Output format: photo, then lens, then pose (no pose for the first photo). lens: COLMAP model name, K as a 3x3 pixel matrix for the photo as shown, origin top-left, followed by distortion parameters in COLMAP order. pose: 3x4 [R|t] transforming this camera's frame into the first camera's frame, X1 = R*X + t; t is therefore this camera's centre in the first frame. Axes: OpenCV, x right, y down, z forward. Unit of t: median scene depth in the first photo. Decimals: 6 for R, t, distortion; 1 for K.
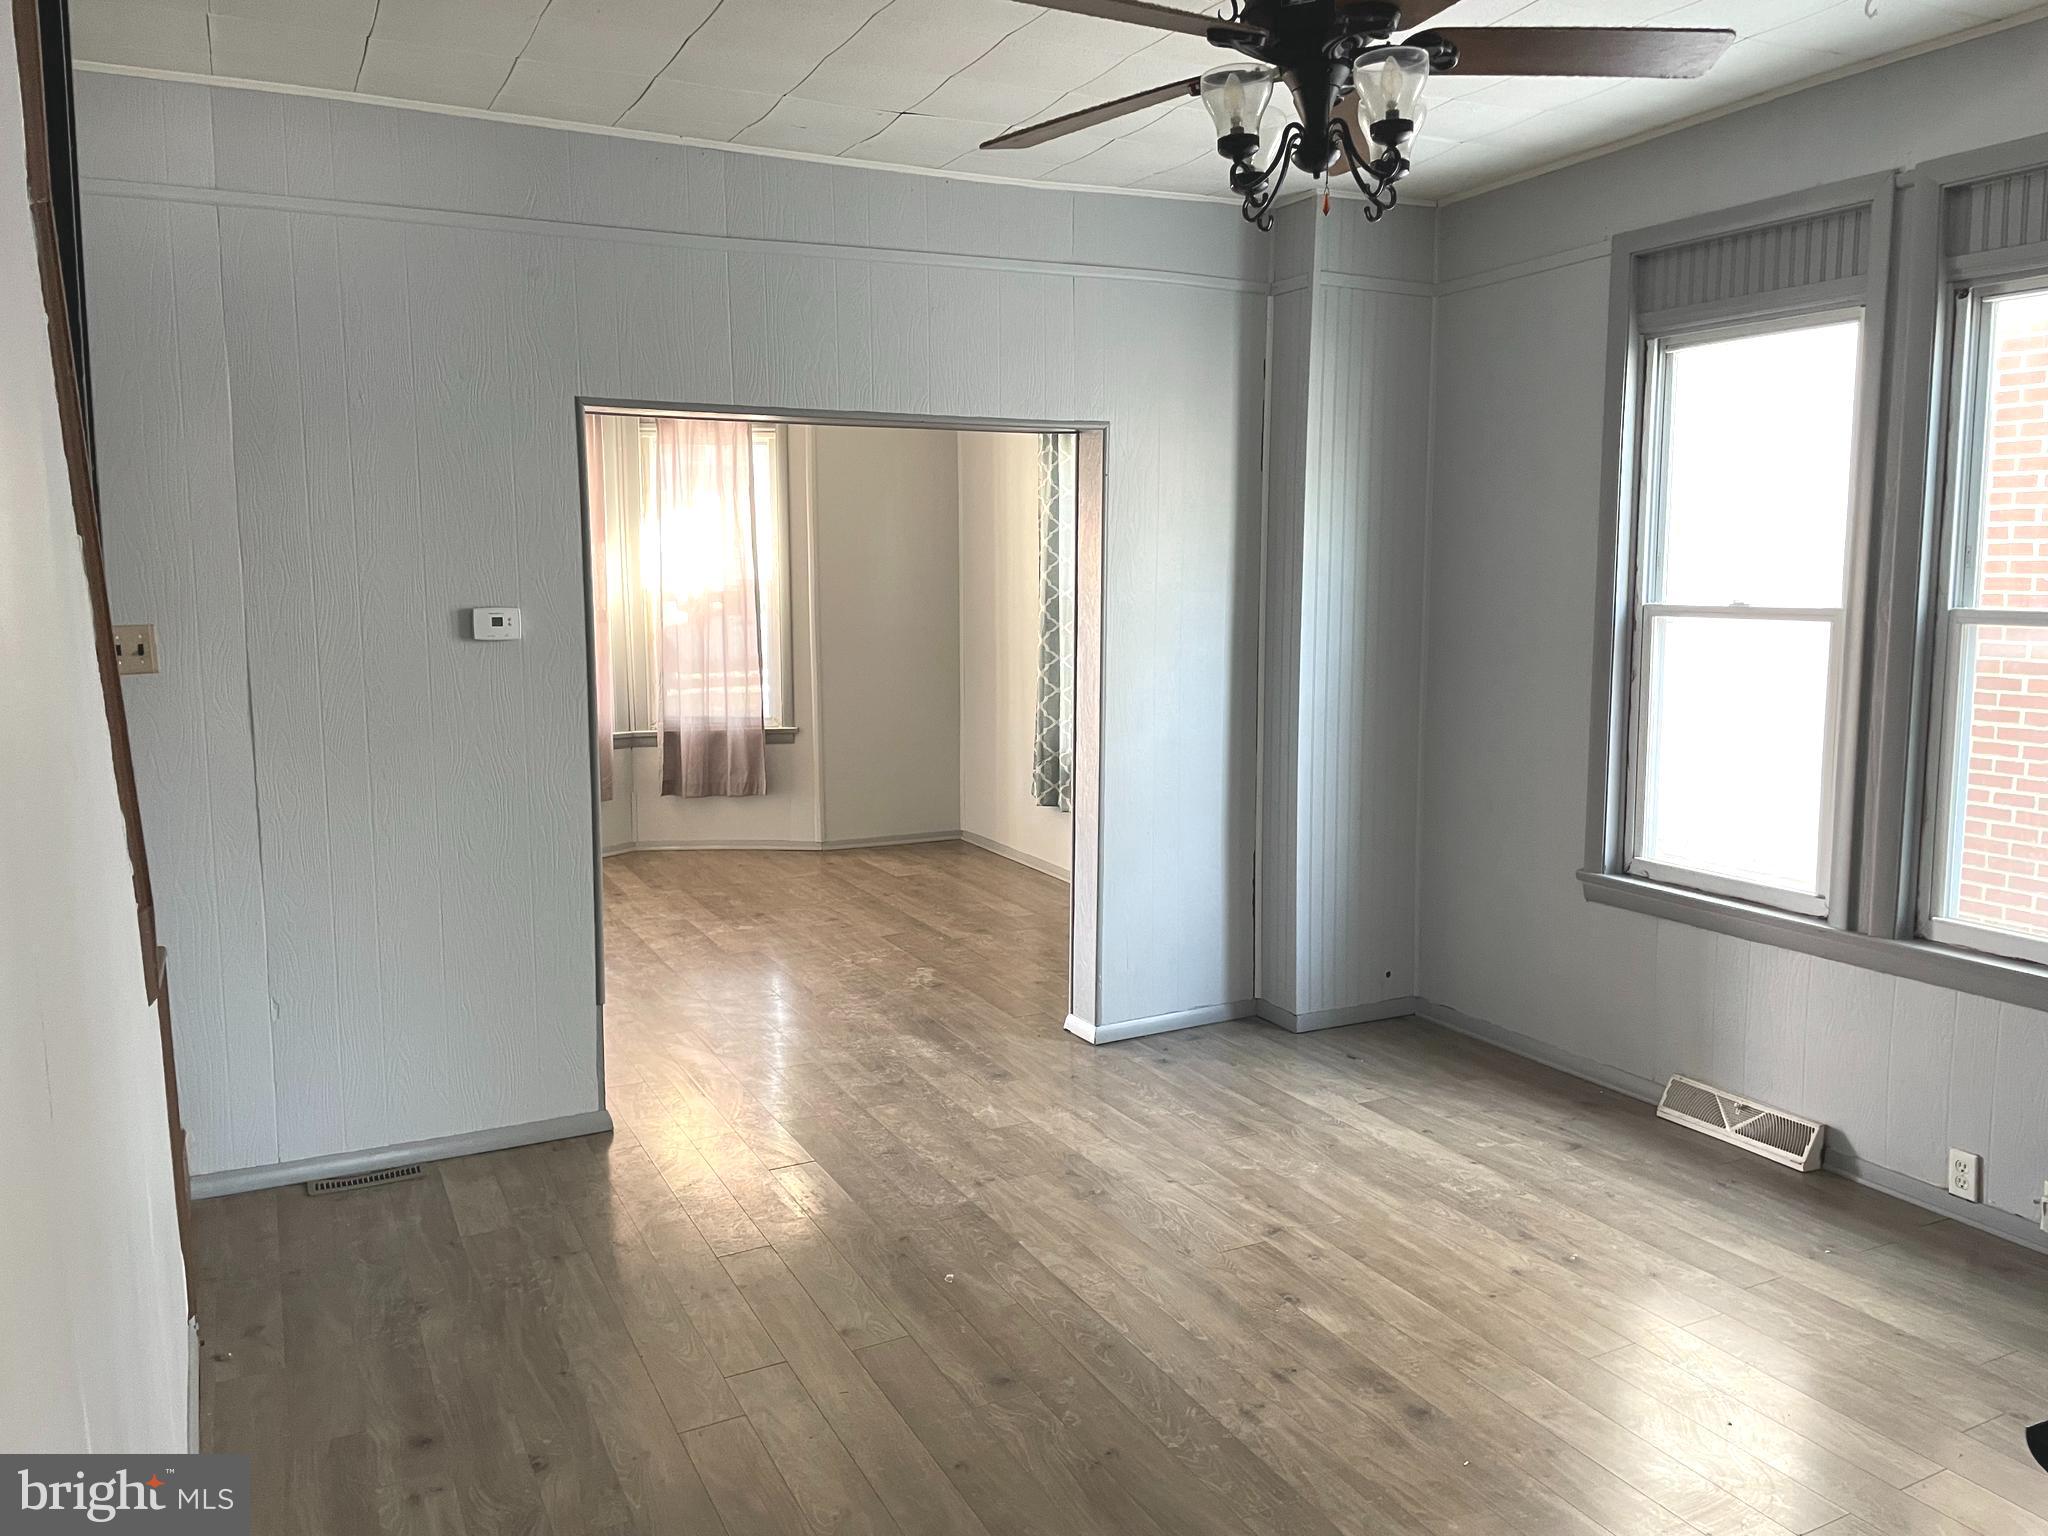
lens RADIAL K [[1537.7, 0, 1027.4], [0, 1537.7, 775.7], [0, 0, 1]] dist [0.073606, -0.099179]
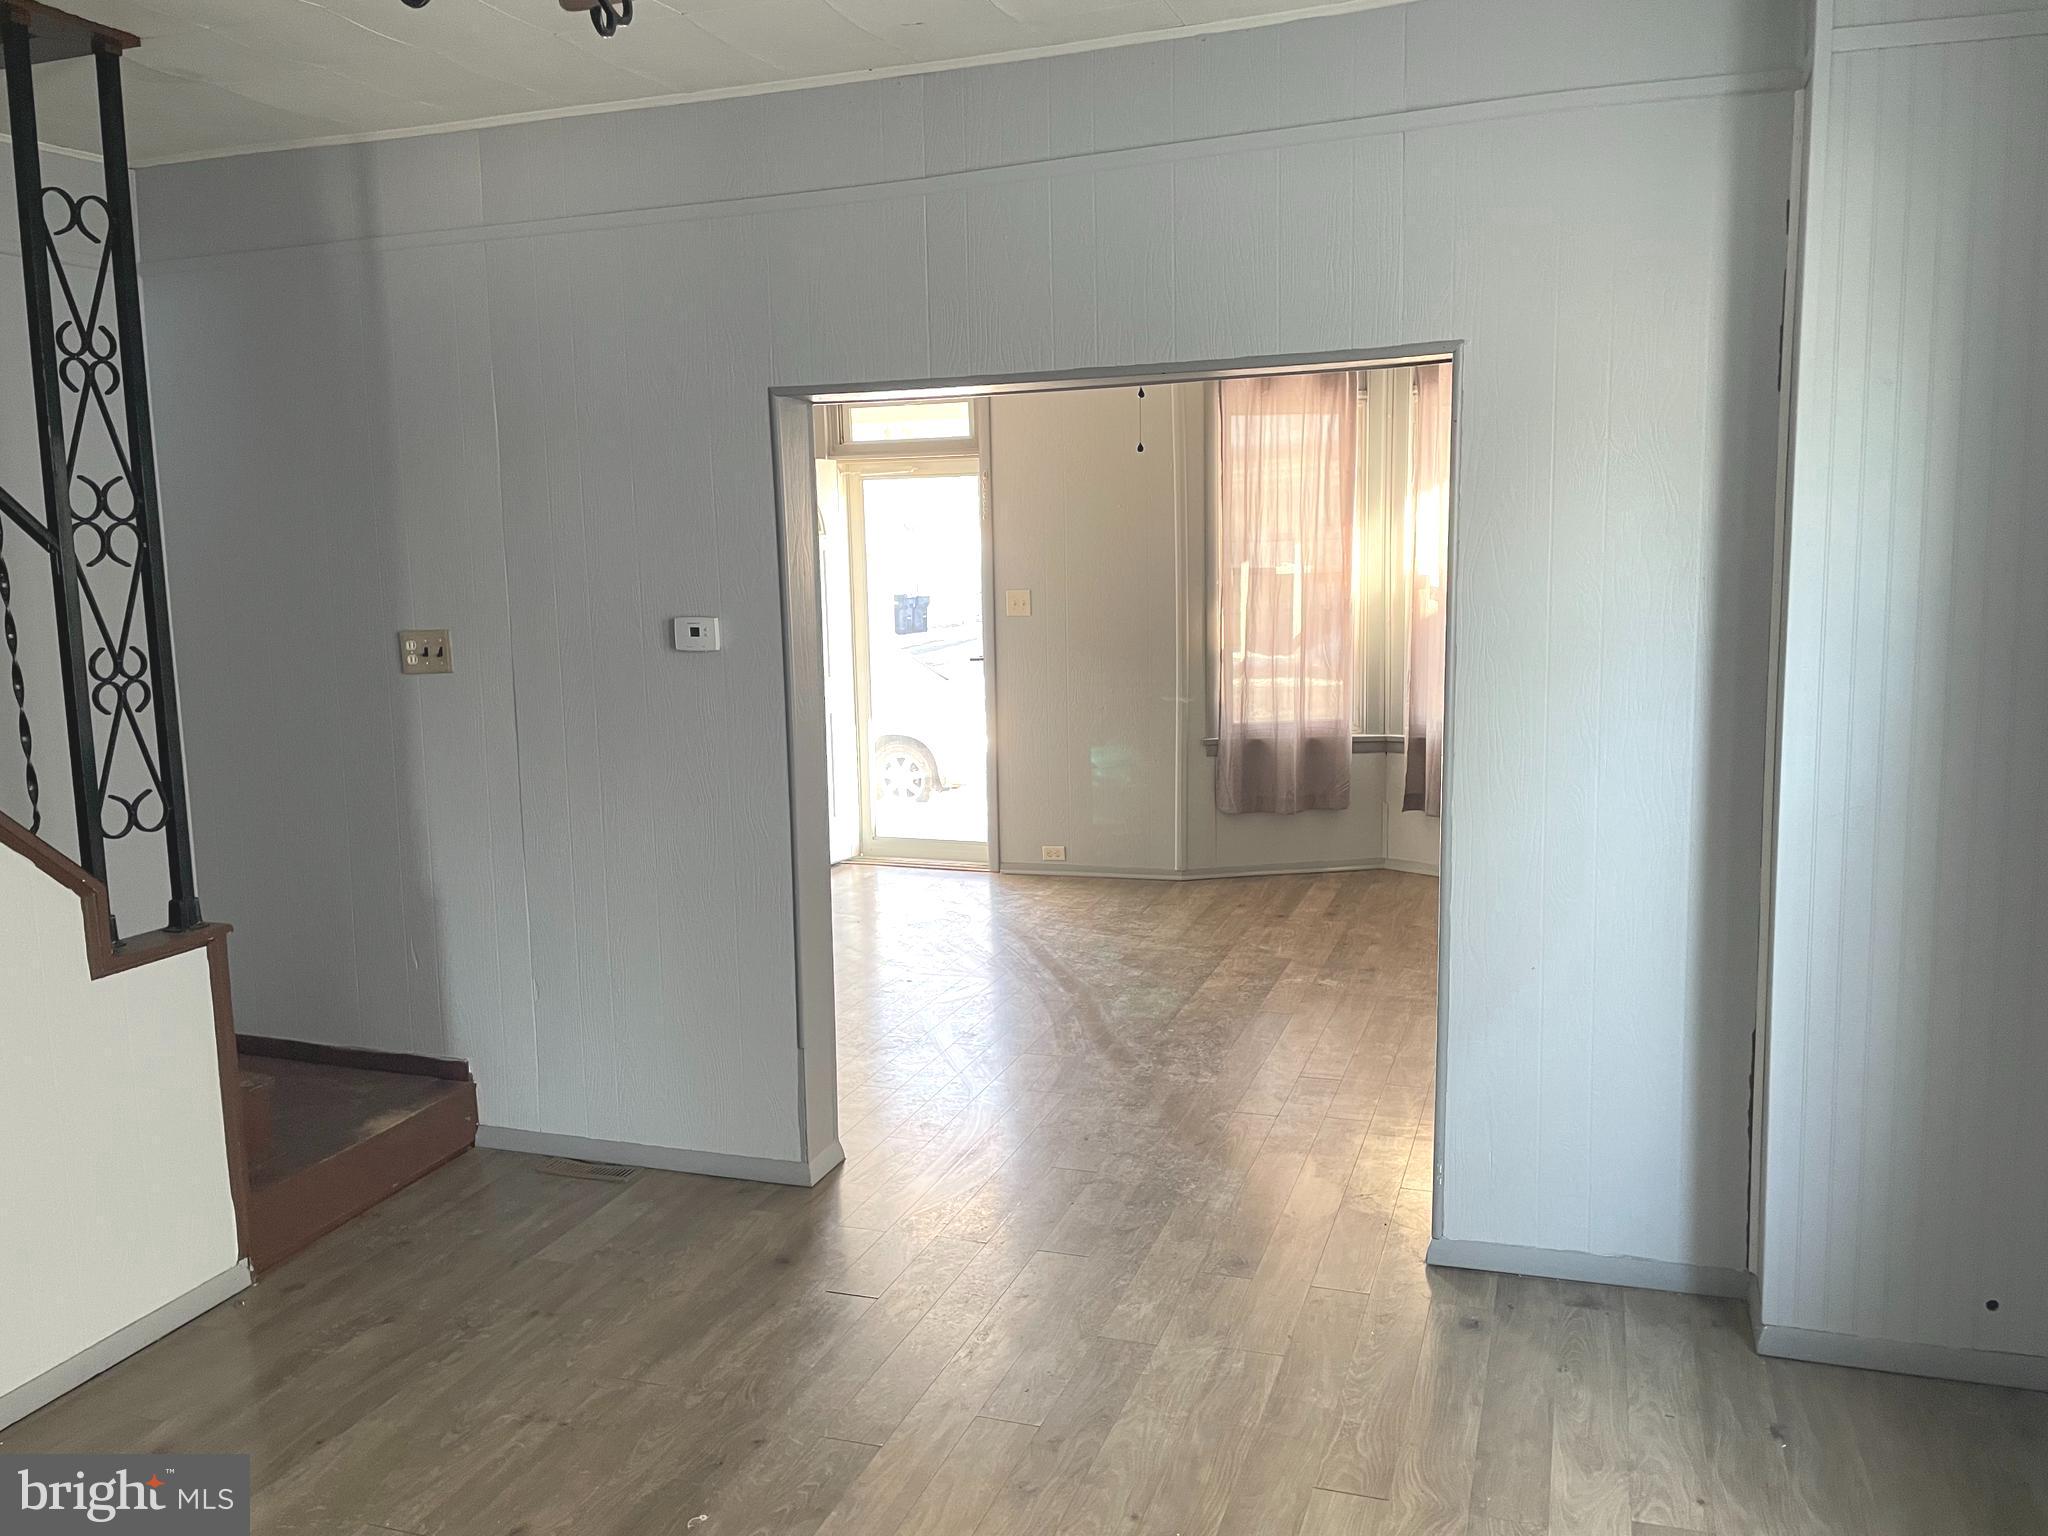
lens RADIAL K [[1537.7, 0, 1041.1], [0, 1537.7, 750.6], [0, 0, 1]] dist [0.073606, -0.099179]
pose [[0.690507, 0.081517, -0.718718, 0.445007], [-0.076125, 0.996301, 0.039863, -0.072096], [0.719309, 0.027187, 0.694158, 0.442465]]
